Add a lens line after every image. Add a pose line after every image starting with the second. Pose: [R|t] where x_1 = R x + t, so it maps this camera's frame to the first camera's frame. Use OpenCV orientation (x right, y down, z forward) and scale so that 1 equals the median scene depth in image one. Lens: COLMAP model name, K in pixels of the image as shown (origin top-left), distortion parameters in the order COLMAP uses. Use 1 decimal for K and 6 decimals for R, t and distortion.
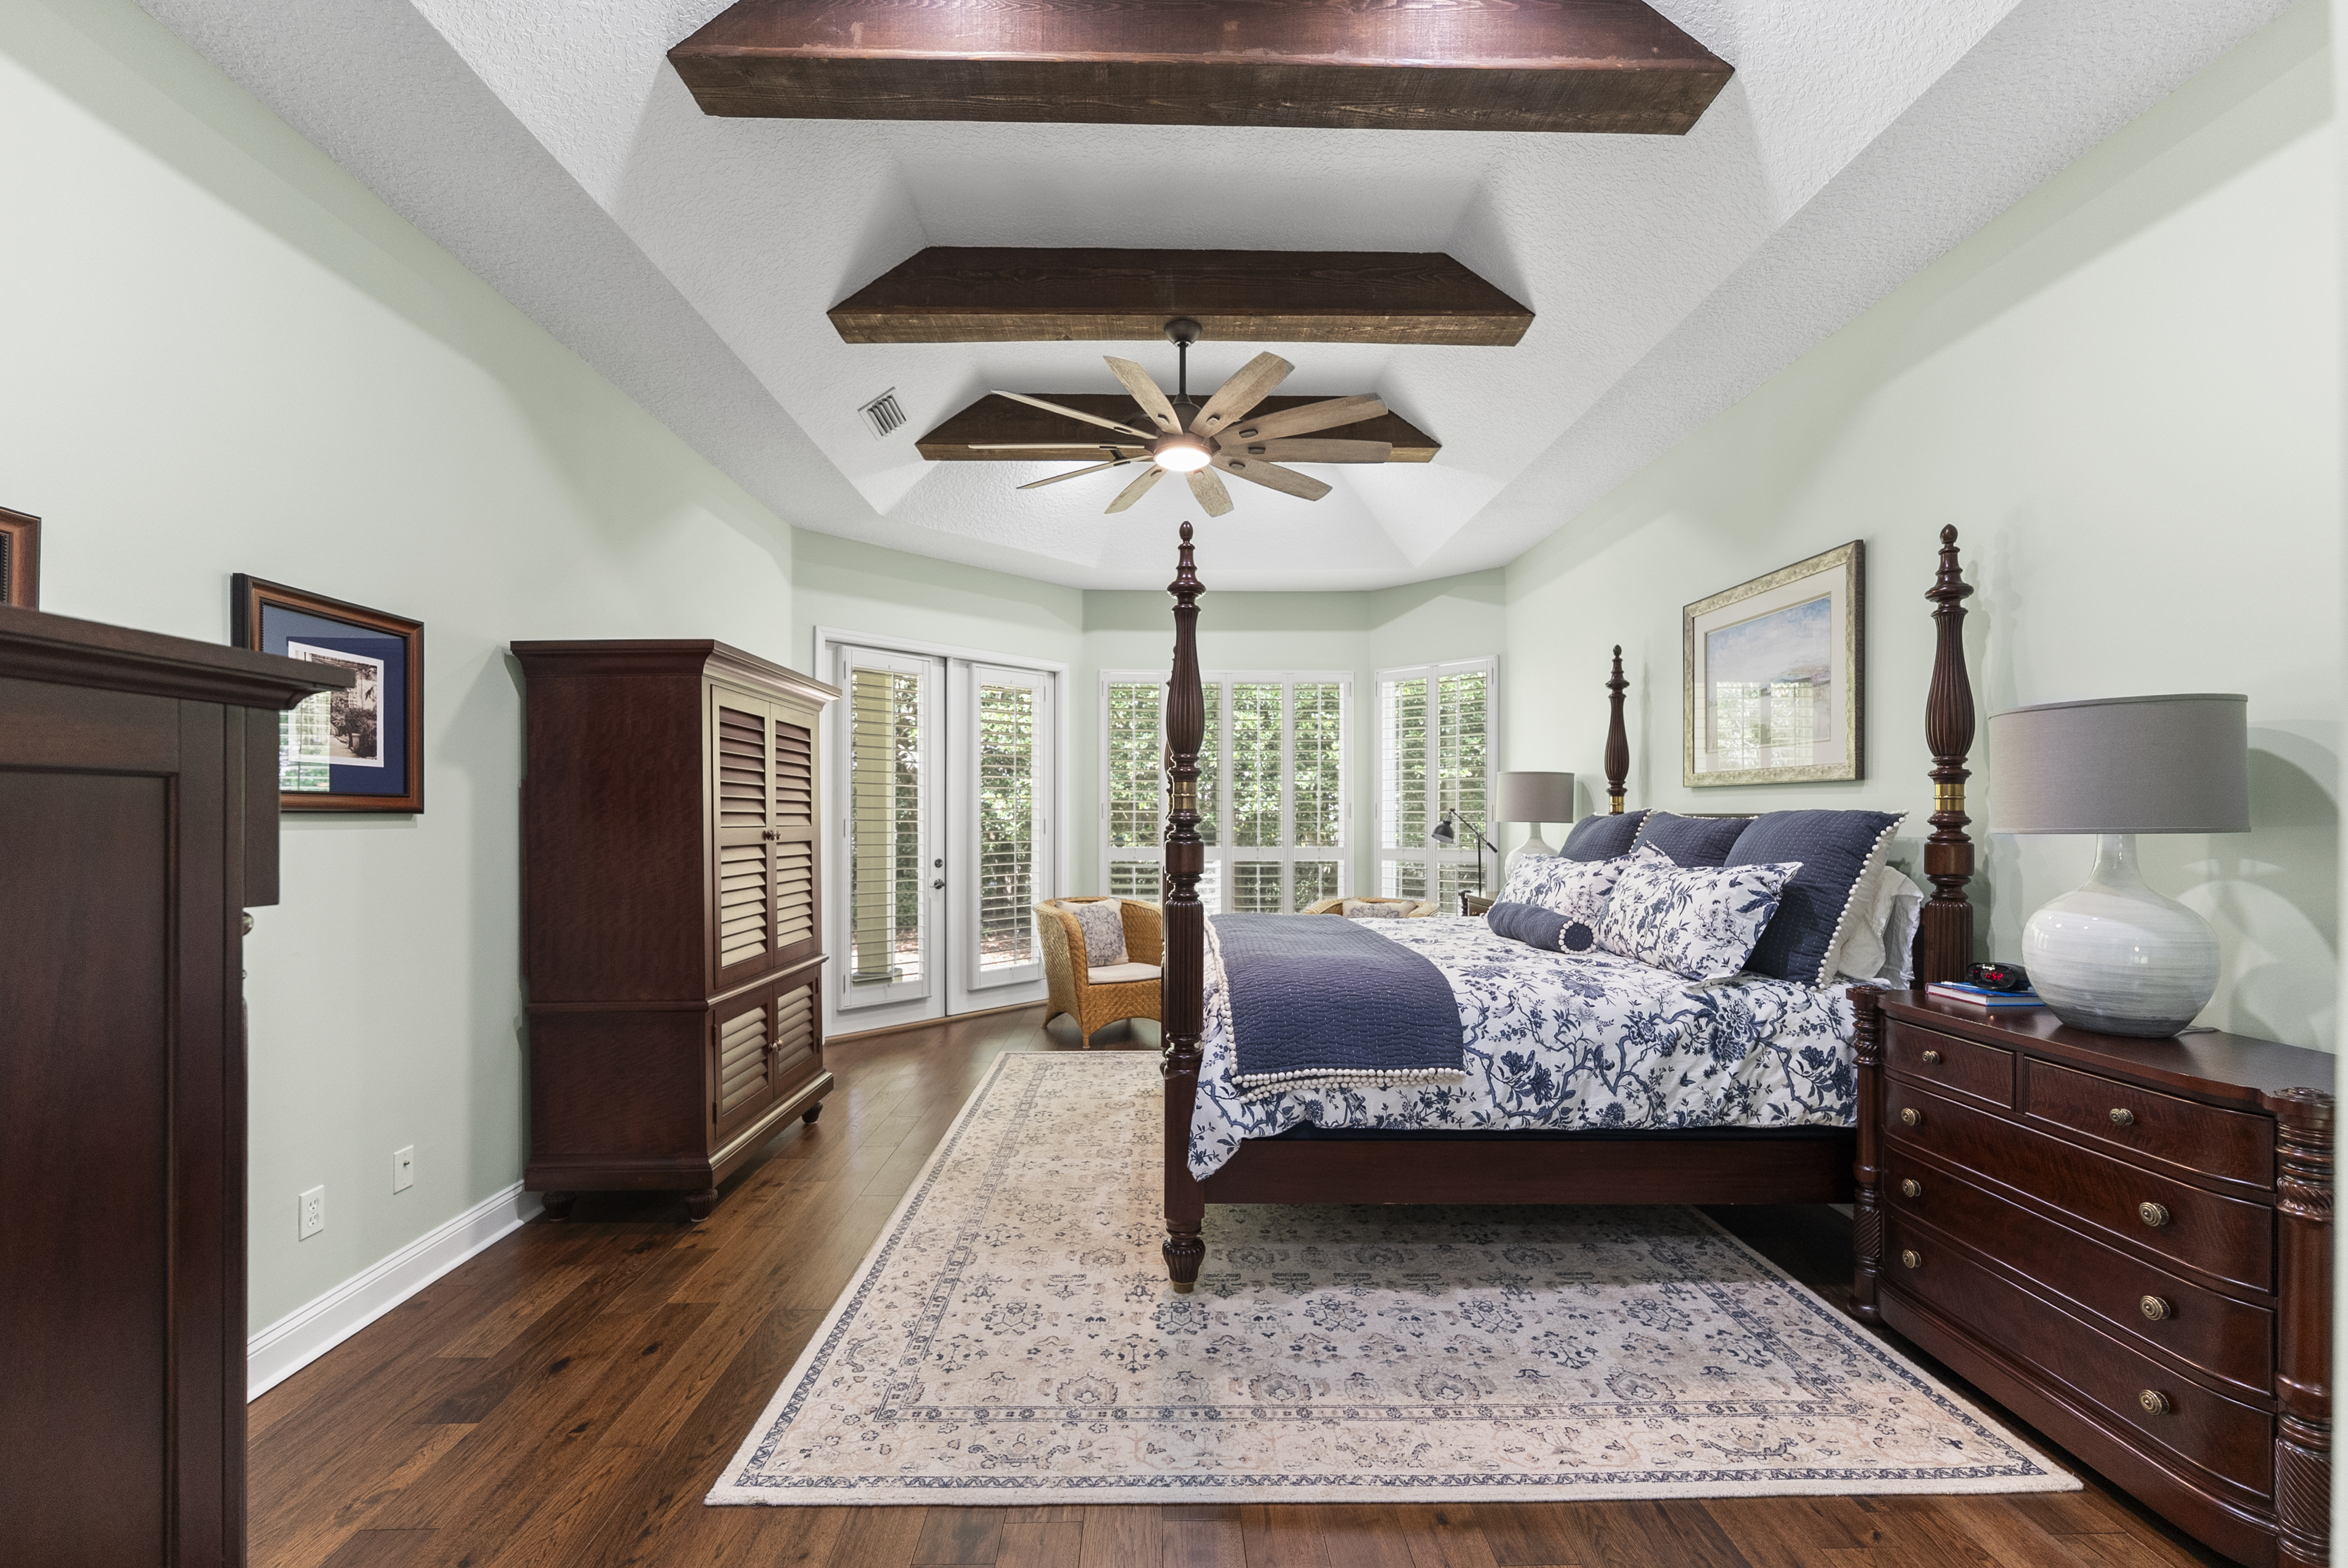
lens RADIAL K [[981.2, 0, 1171.9], [0, 981.2, 806.4], [0, 0, 1]] dist [0.001476, 0.000062]
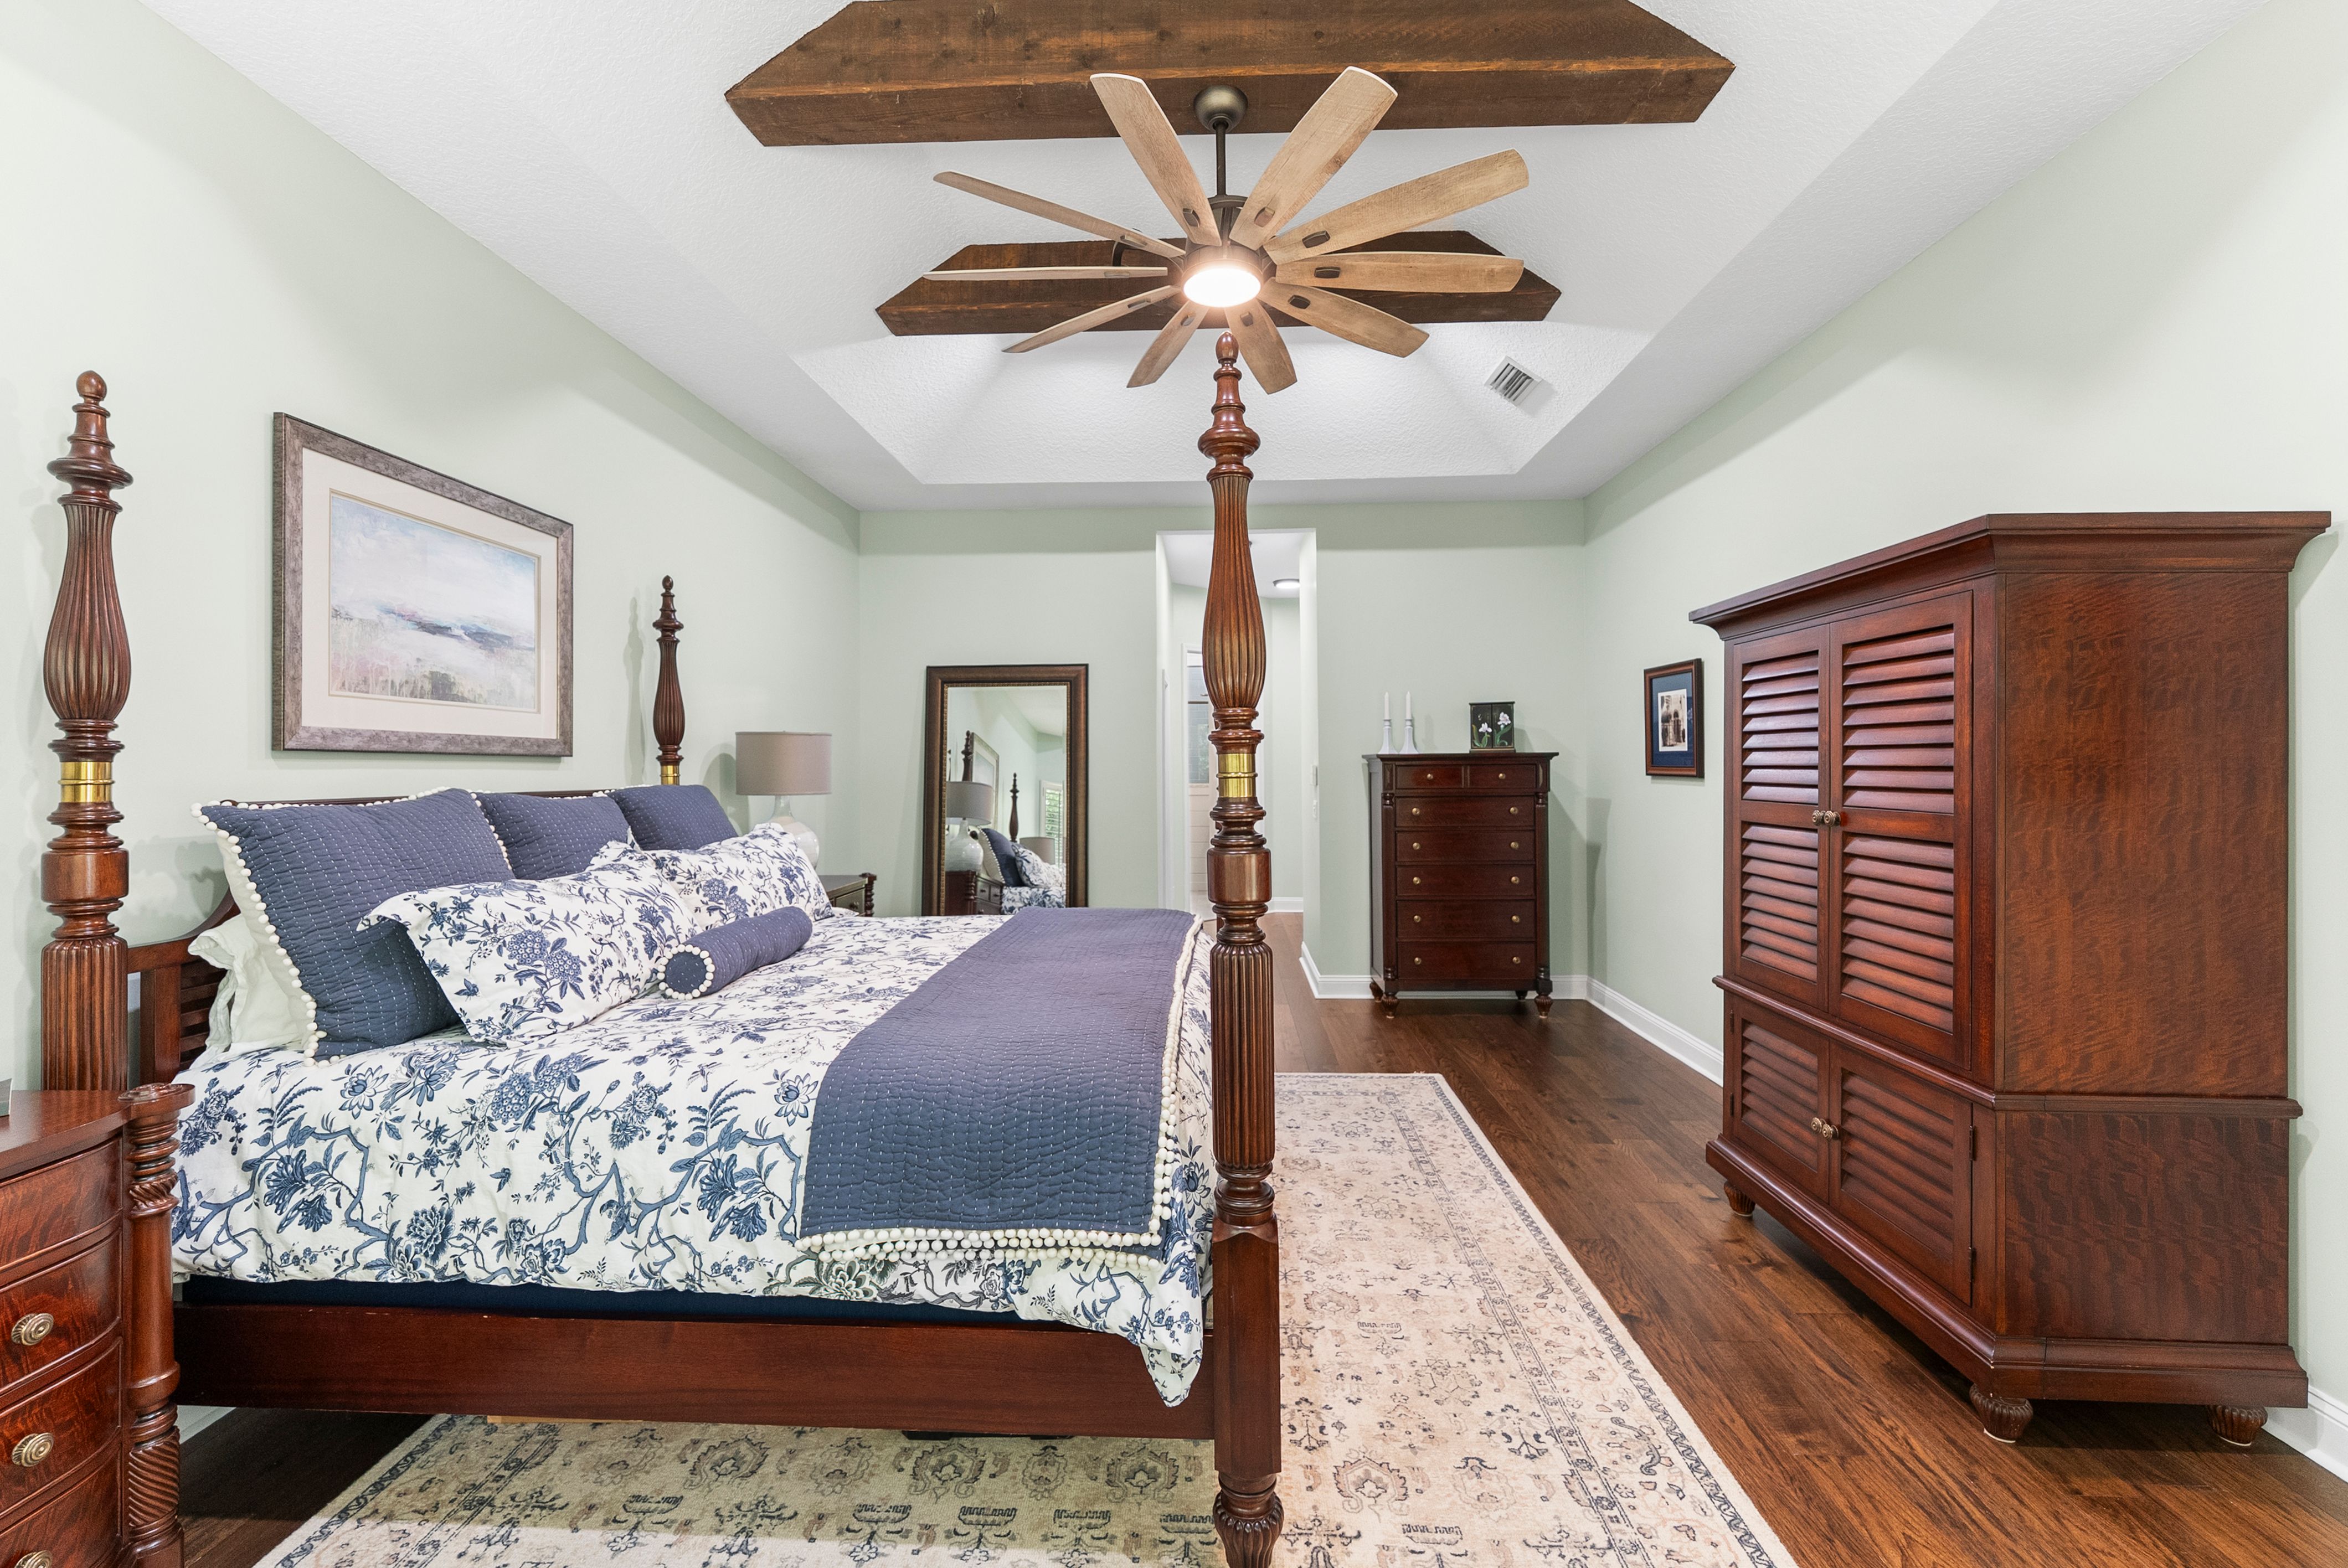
lens RADIAL K [[966.4, 0, 1171.6], [0, 966.4, 758.0], [0, 0, 1]] dist [0.000685, 0.000058]
pose [[-0.997869, 0.007556, 0.064813, 0.005090], [0.006408, 0.999819, -0.017905, -0.003845], [-0.064937, -0.017452, -0.997737, 2.254200]]
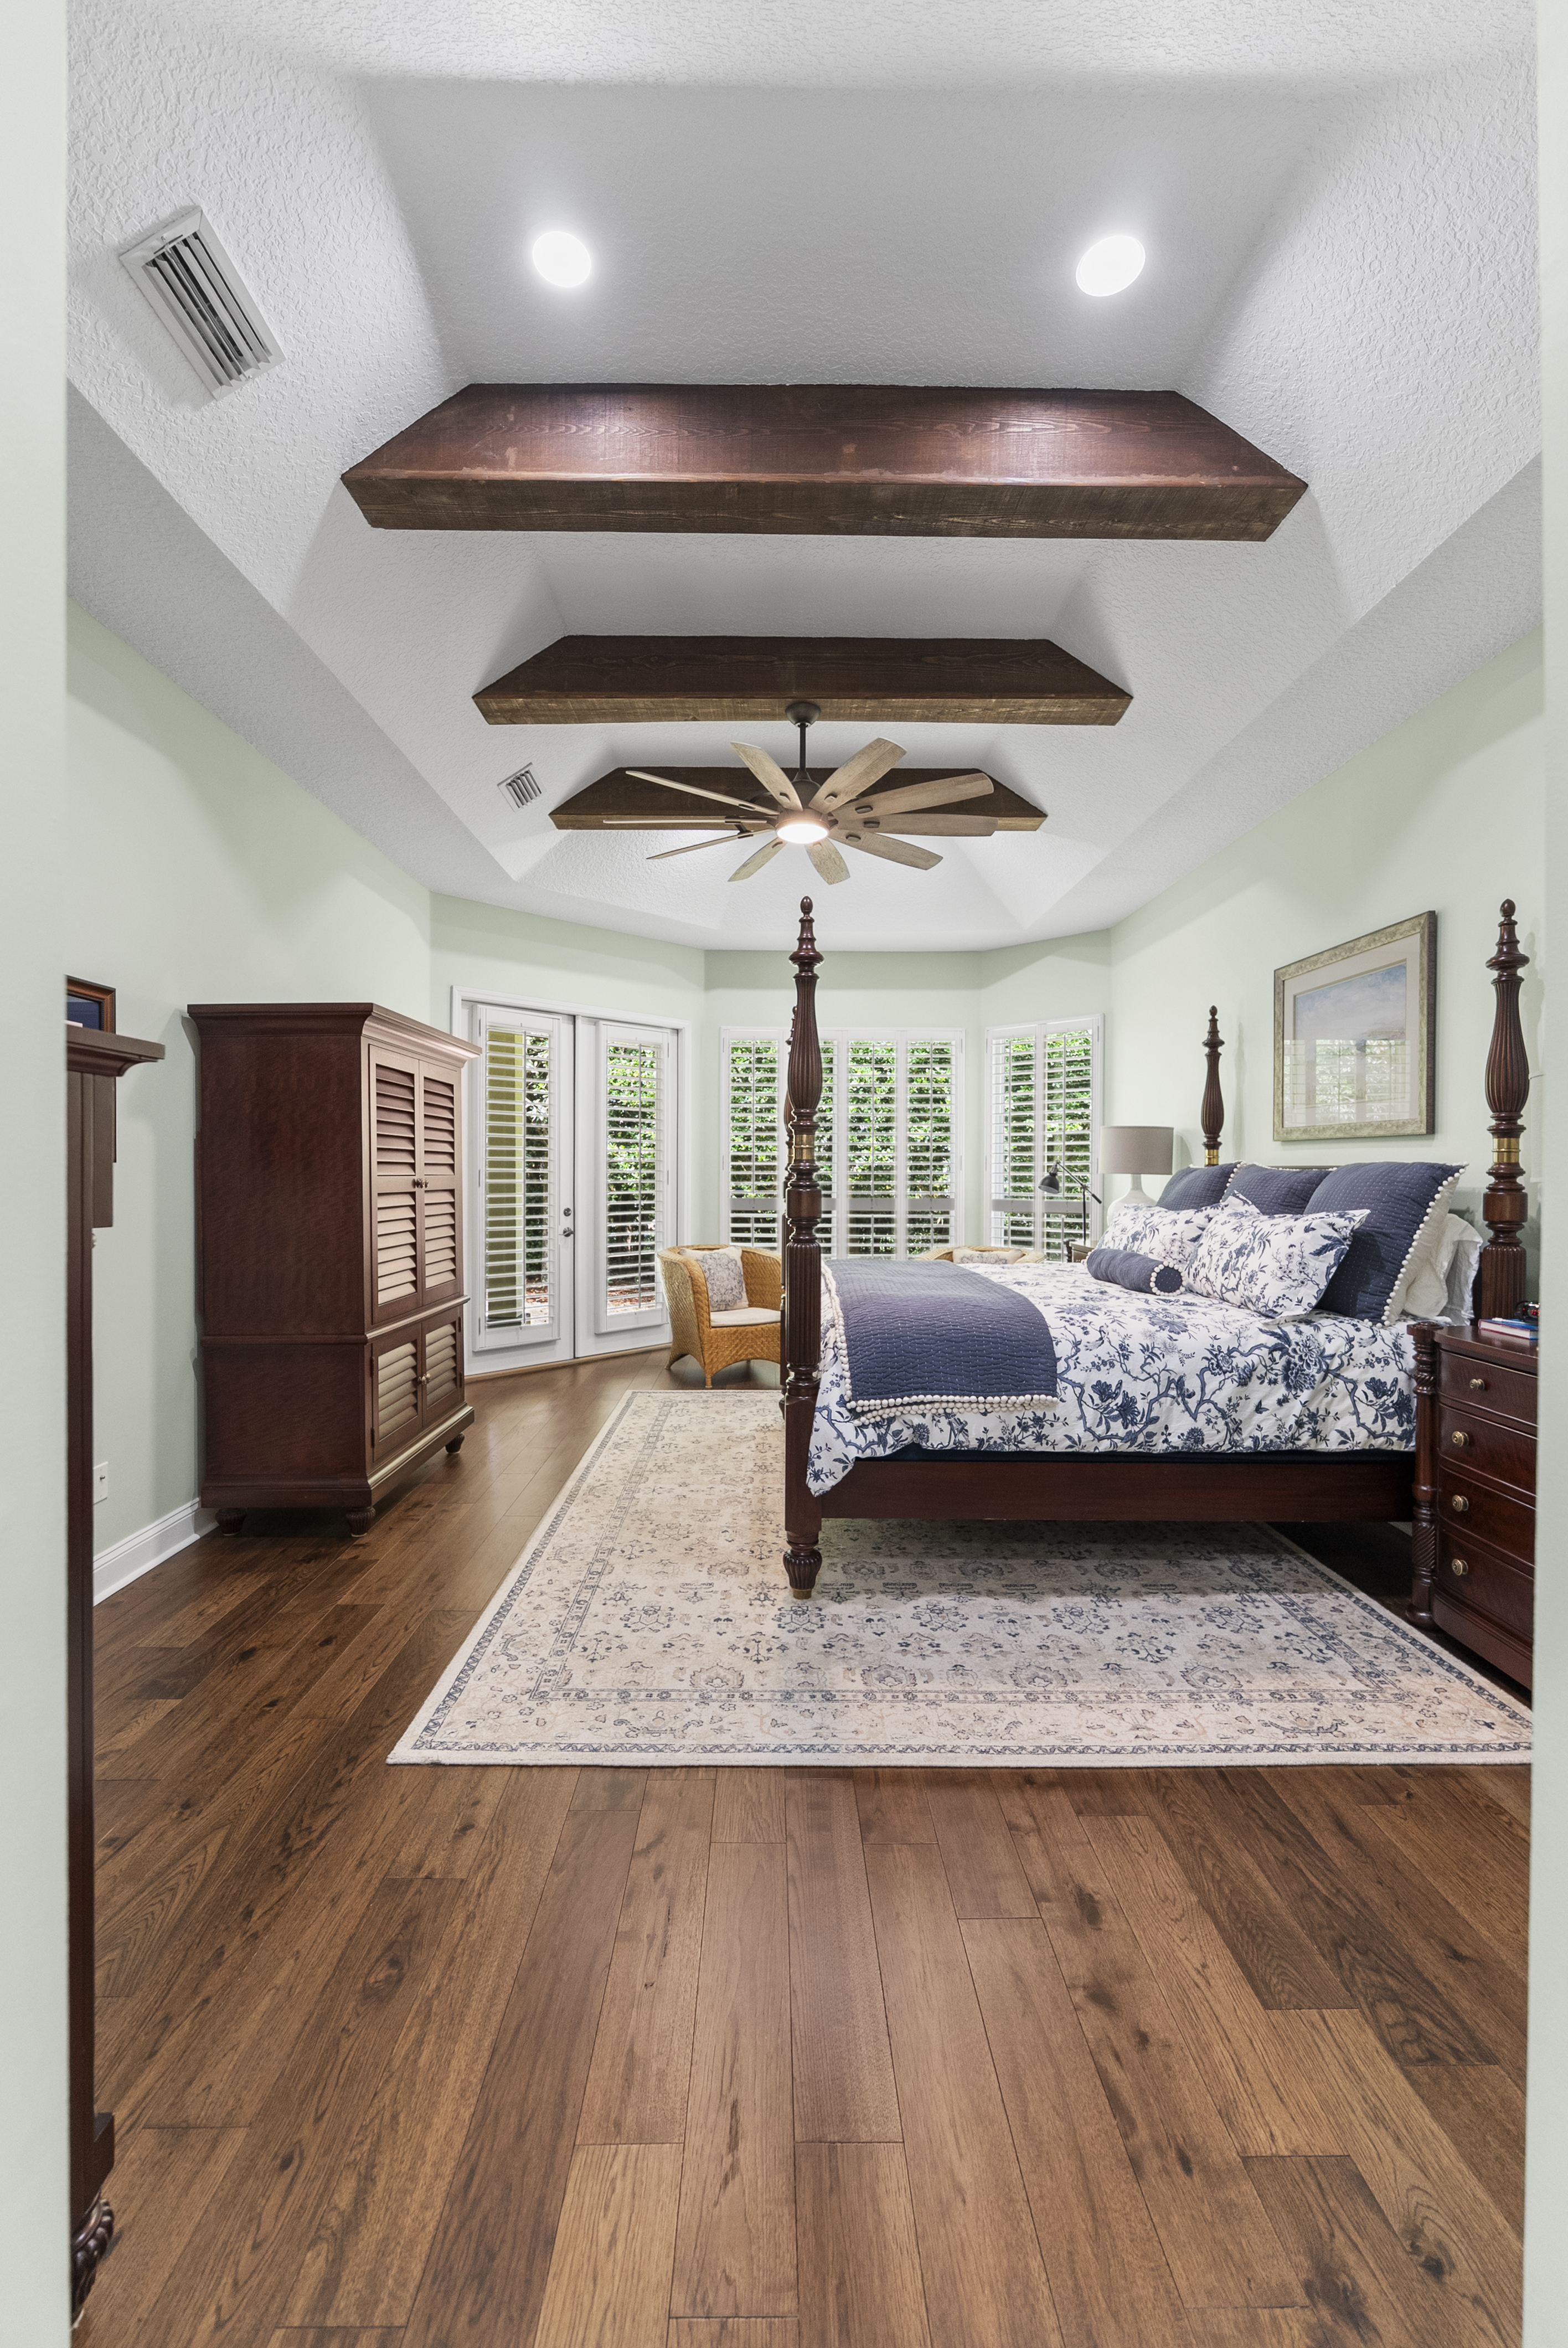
lens RADIAL K [[981.2, 0, 788.4], [0, 981.2, 1179.2], [0, 0, 1]] dist [0.001476, 0.000062]
pose [[0.999997, 0.001952, 0.001213, -0.005755], [-0.001976, 0.999803, 0.019765, 0.002833], [-0.001174, -0.019768, 0.999804, -0.089875]]
